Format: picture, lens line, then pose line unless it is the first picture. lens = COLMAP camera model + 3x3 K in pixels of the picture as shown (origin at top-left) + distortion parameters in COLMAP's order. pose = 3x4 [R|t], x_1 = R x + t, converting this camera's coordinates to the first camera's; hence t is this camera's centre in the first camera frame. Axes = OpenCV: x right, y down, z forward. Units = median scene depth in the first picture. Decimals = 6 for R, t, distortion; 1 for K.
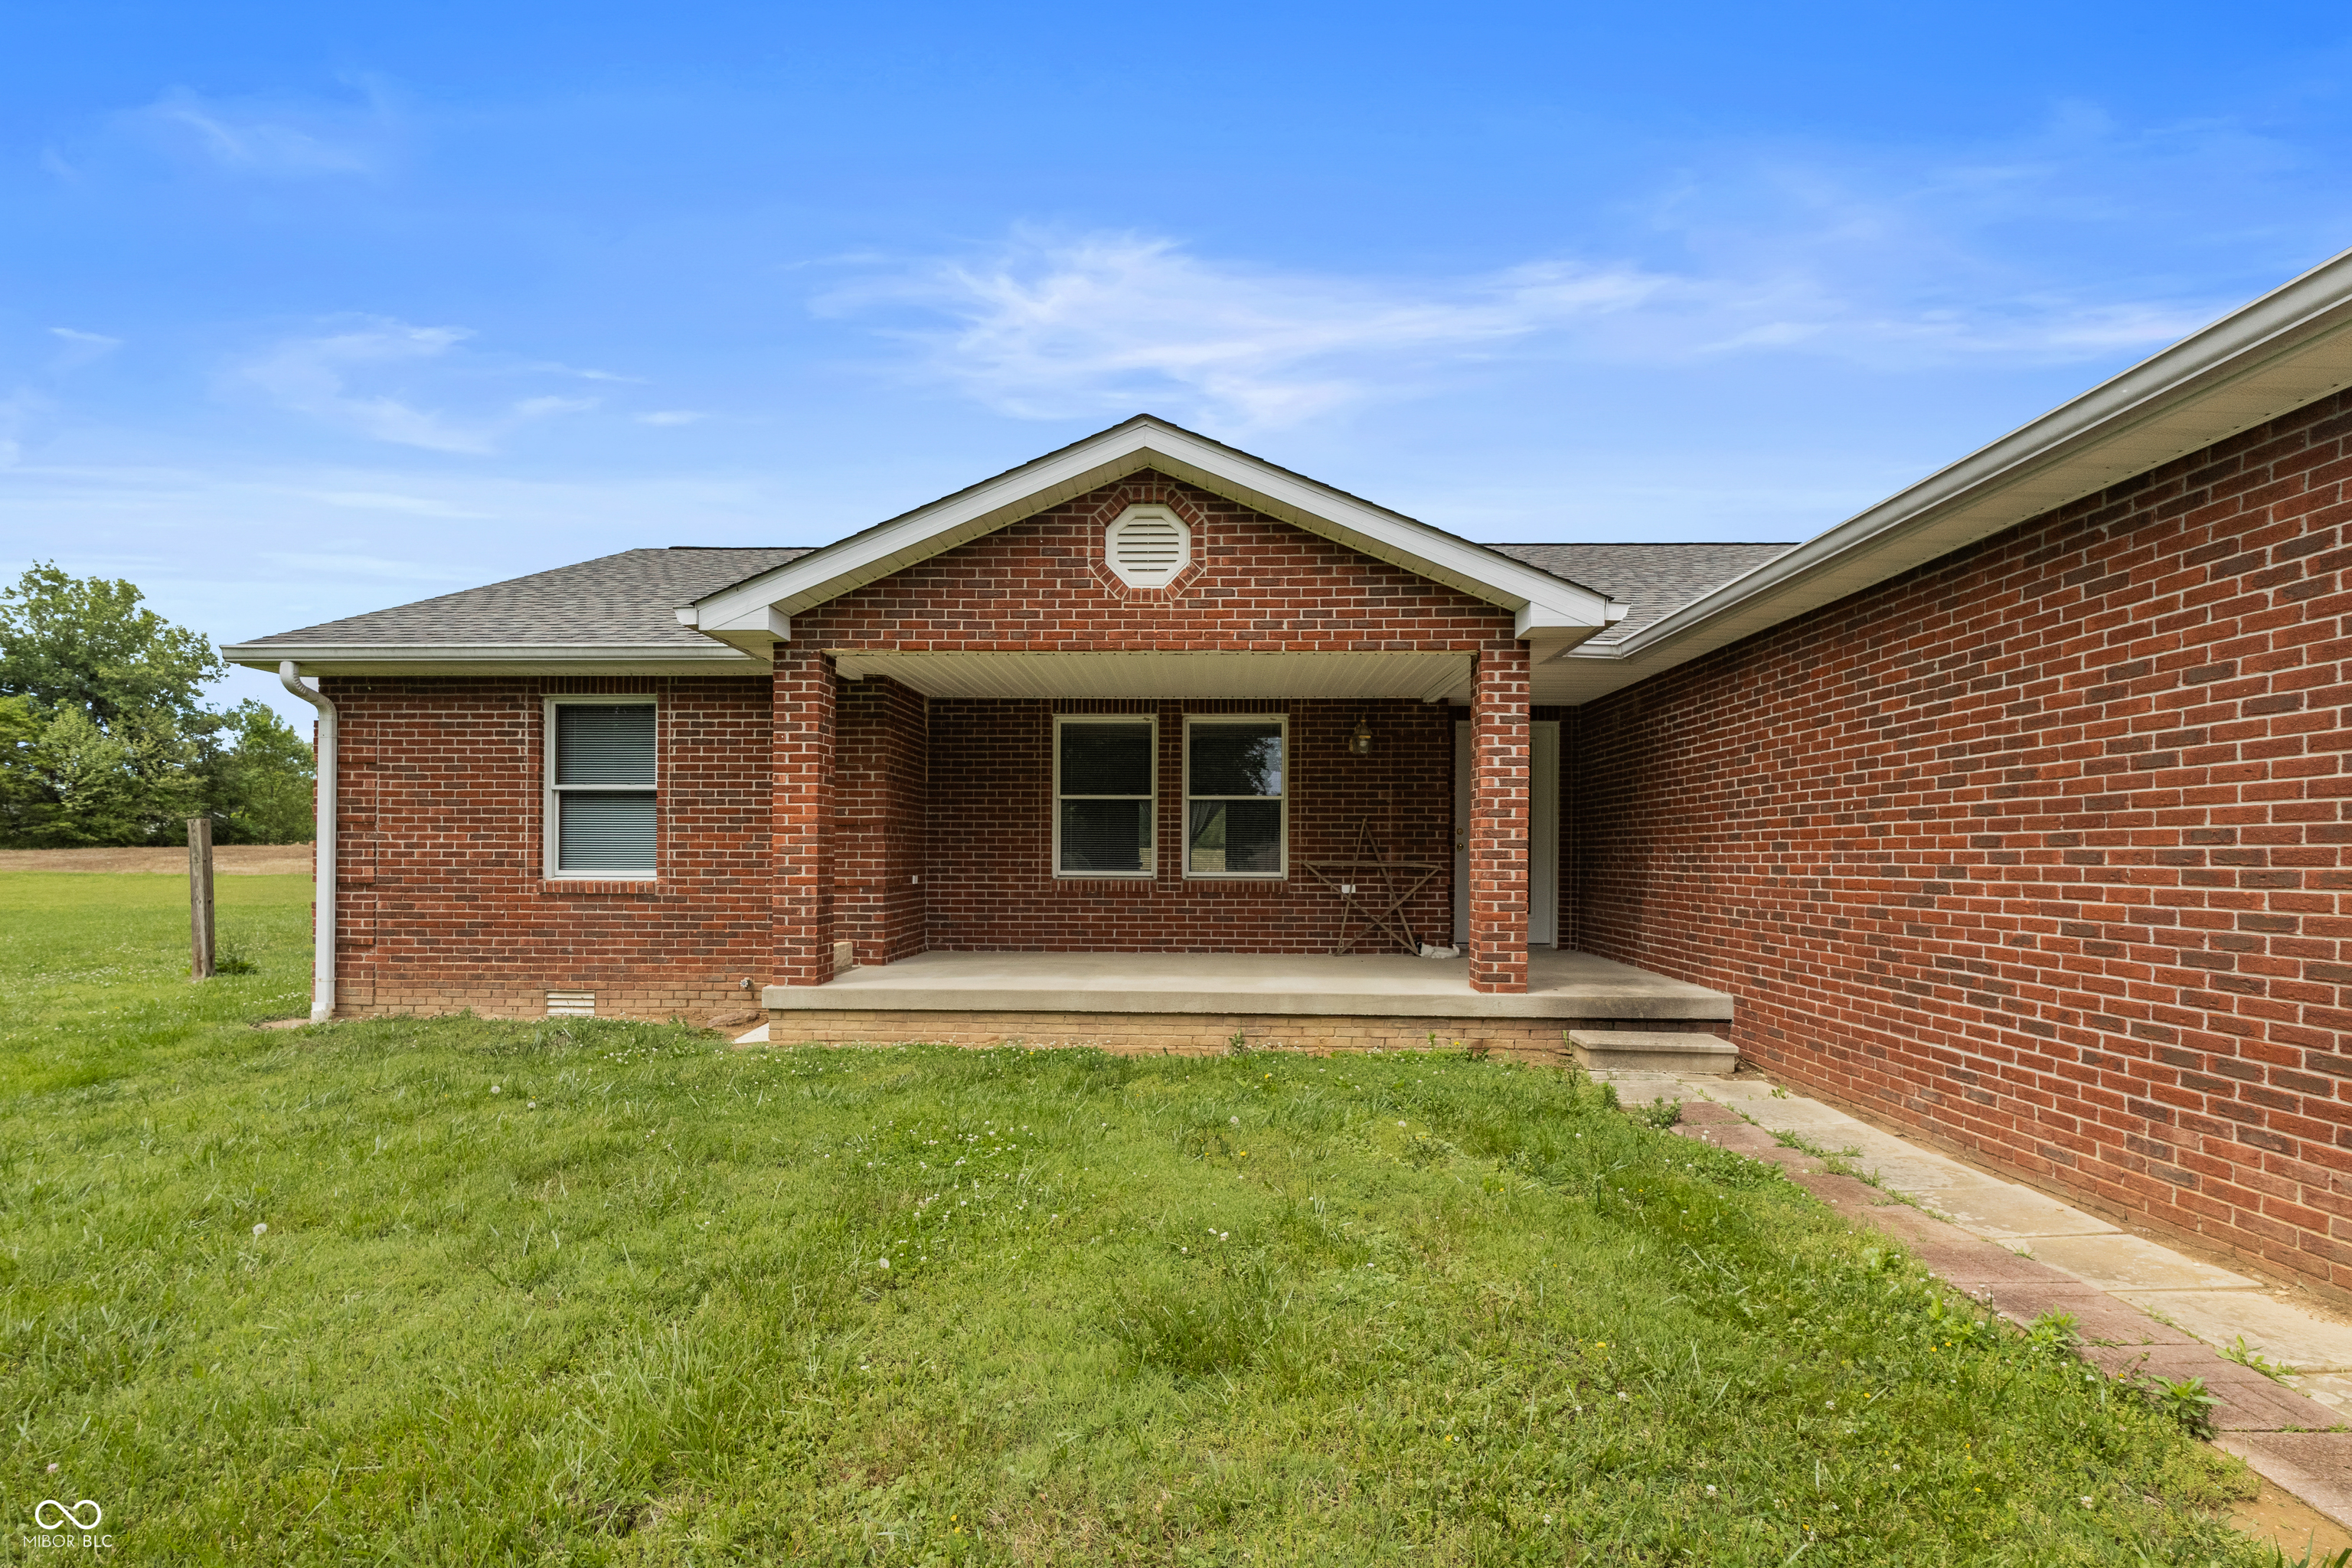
lens RADIAL K [[1071.5, 0, 1174.4], [0, 1071.5, 858.8], [0, 0, 1]] dist [-0.000502, 0.000366]
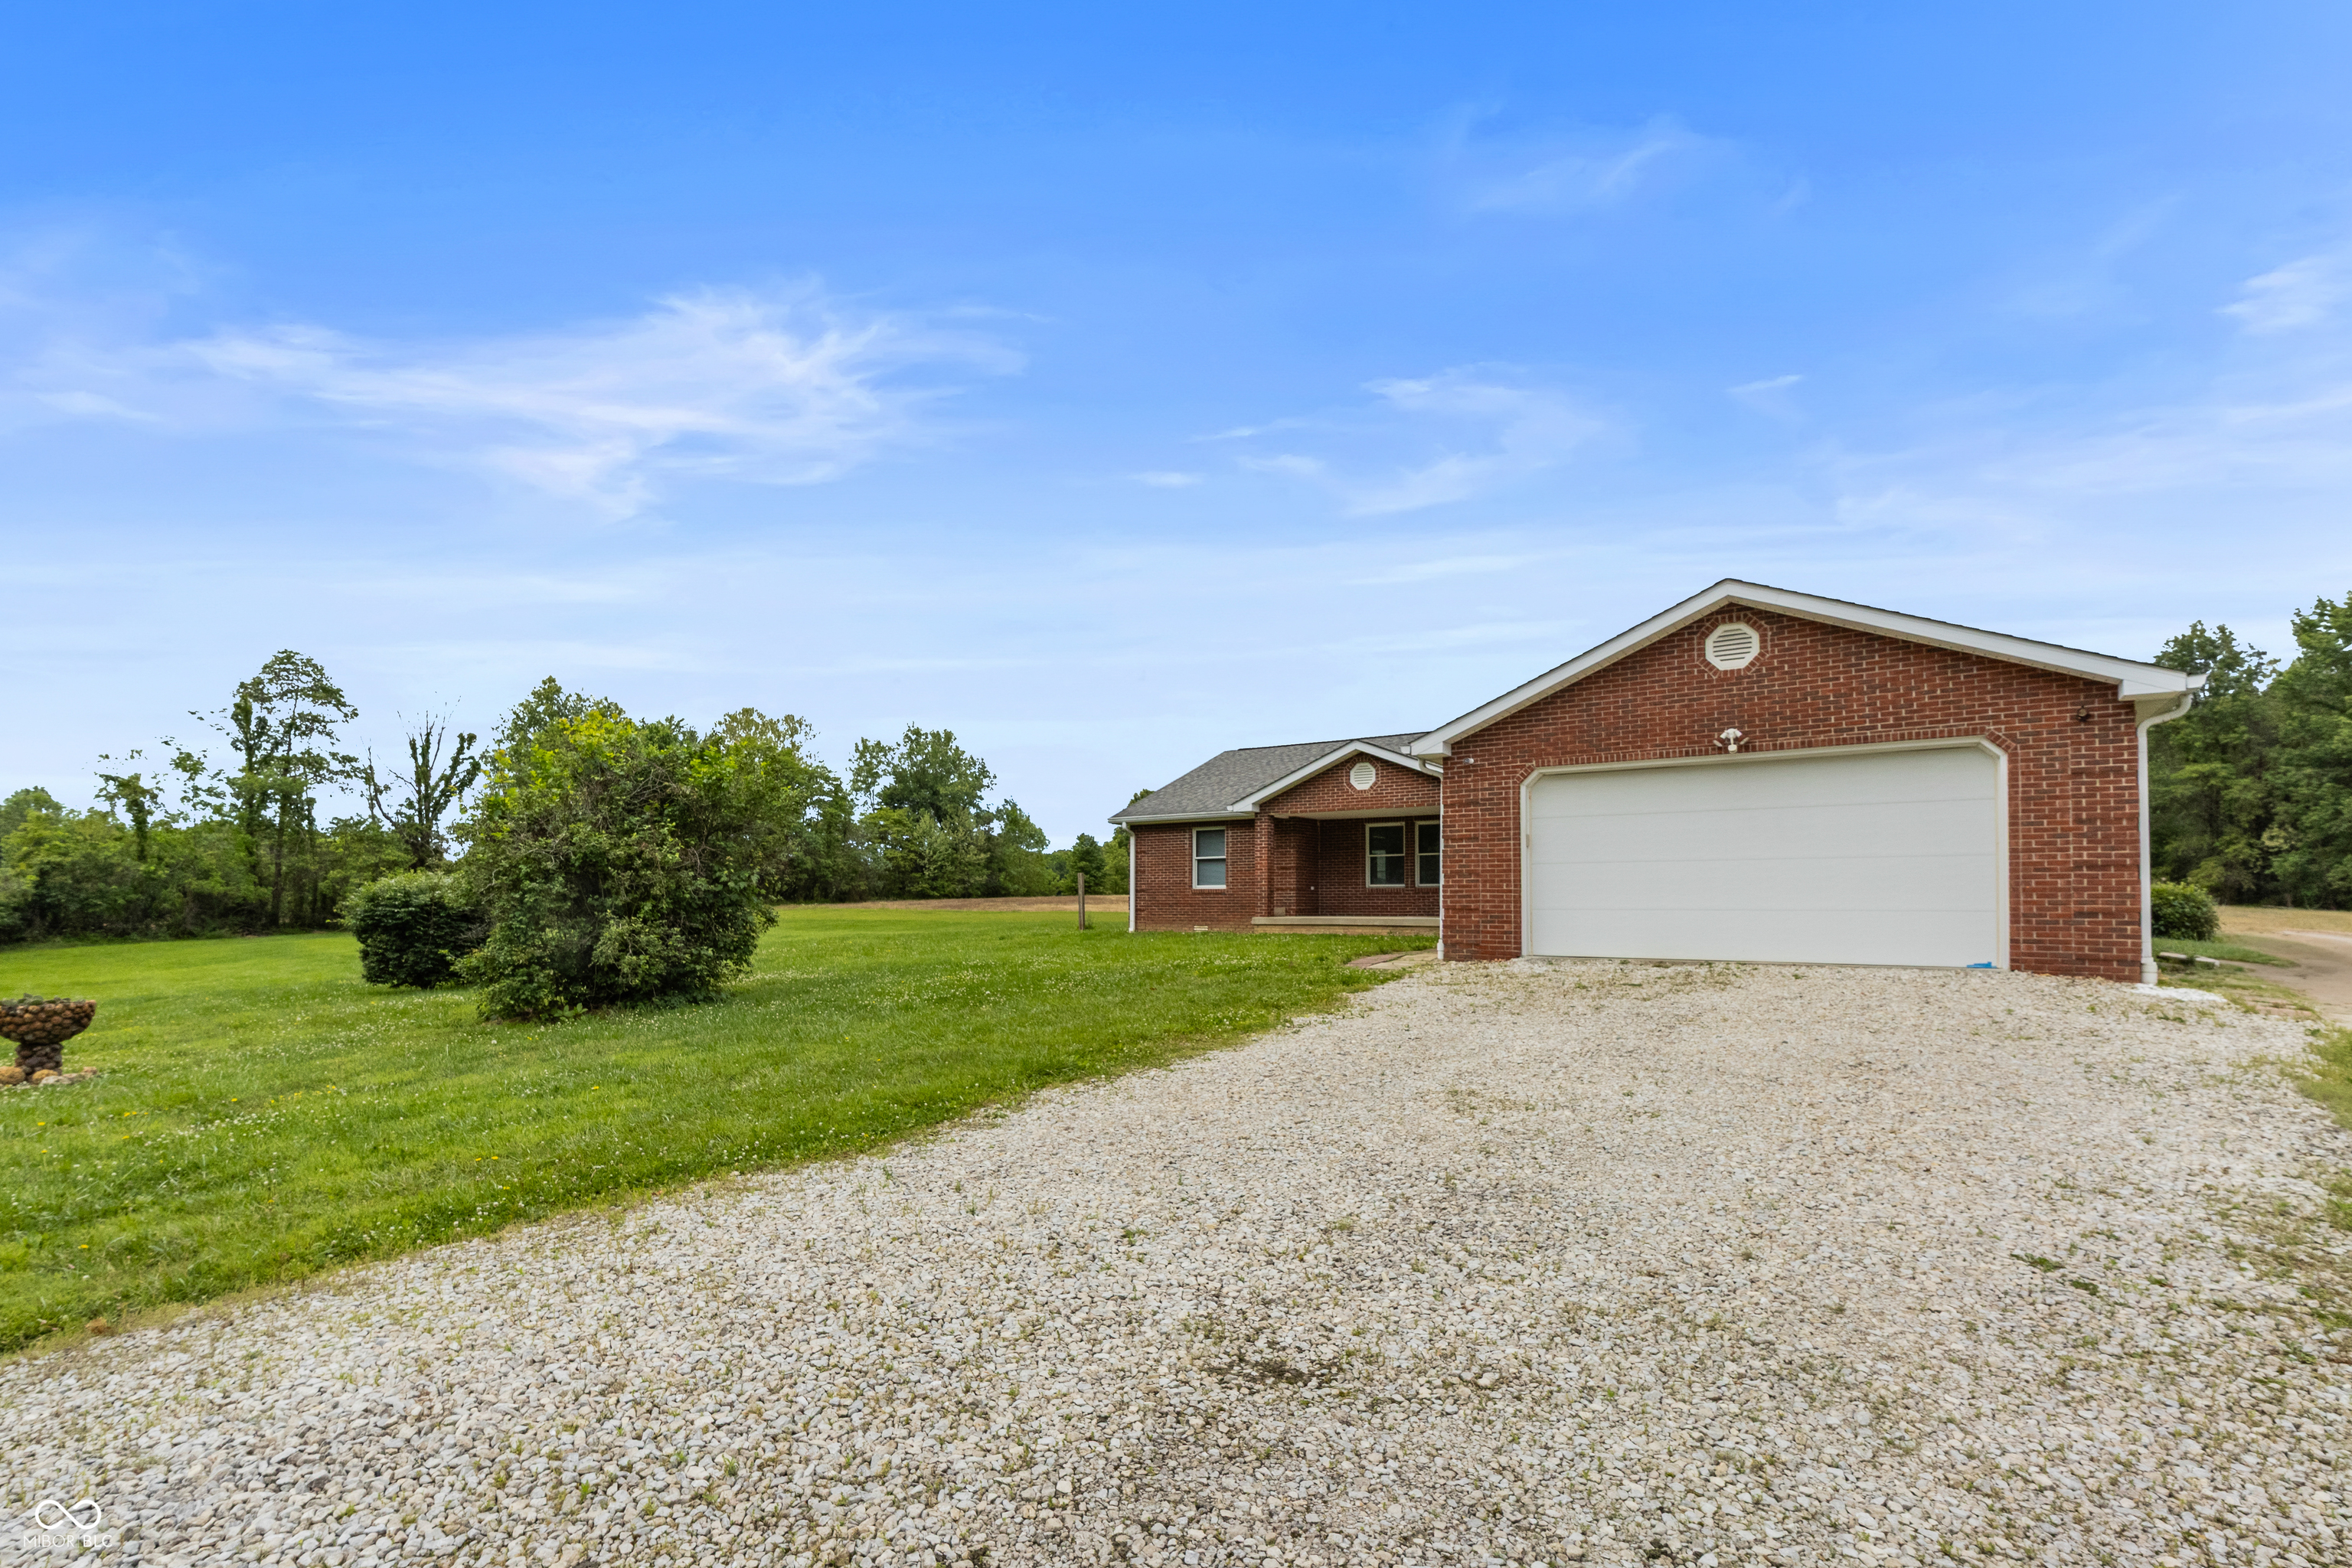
lens RADIAL K [[1092.8, 0, 1089.6], [0, 1092.8, 876.7], [0, 0, 1]] dist [-0.000985, -0.000057]
pose [[0.818708, -0.020430, -0.573846, 0.910066], [0.000853, 0.999409, -0.034365, 0.088366], [0.574209, 0.027645, 0.818242, -1.632155]]
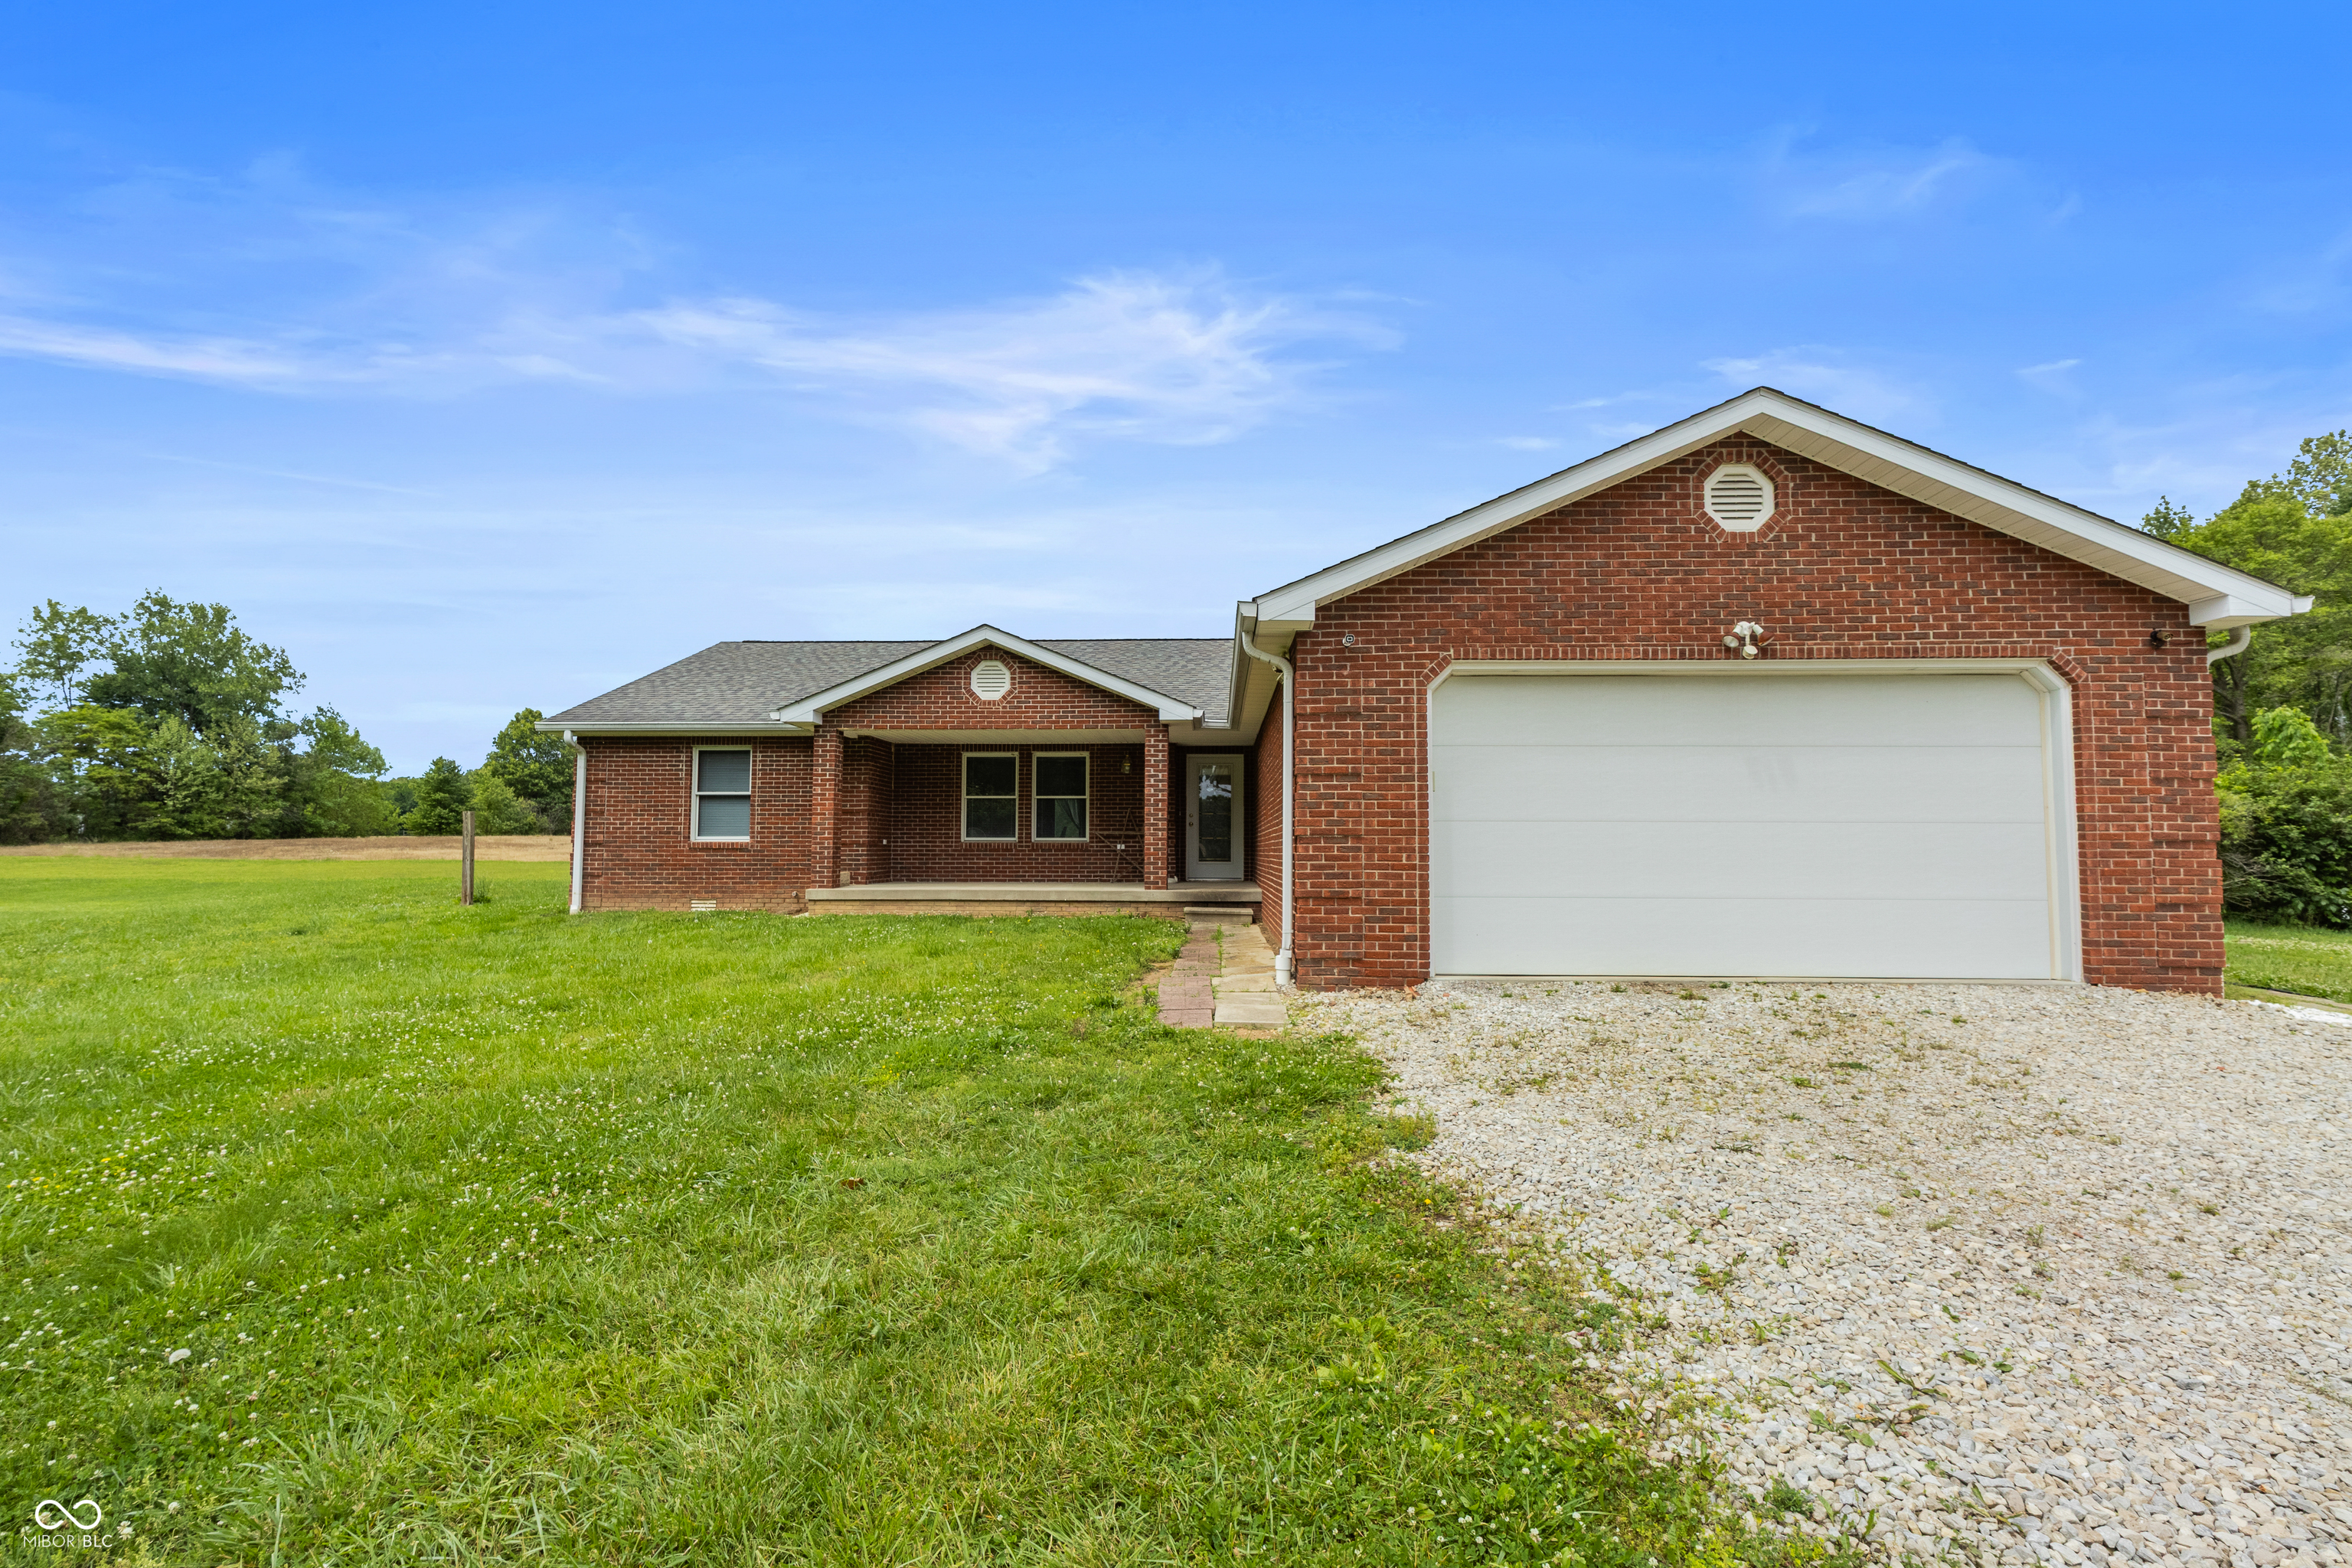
lens RADIAL K [[1052.4, 0, 1171.4], [0, 1052.4, 792.4], [0, 0, 1]] dist [0.000252, 0.000096]
pose [[0.999981, -0.003411, -0.005211, 0.273677], [0.003110, 0.998382, -0.056786, 0.040179], [0.005396, 0.056768, 0.998373, -0.851370]]
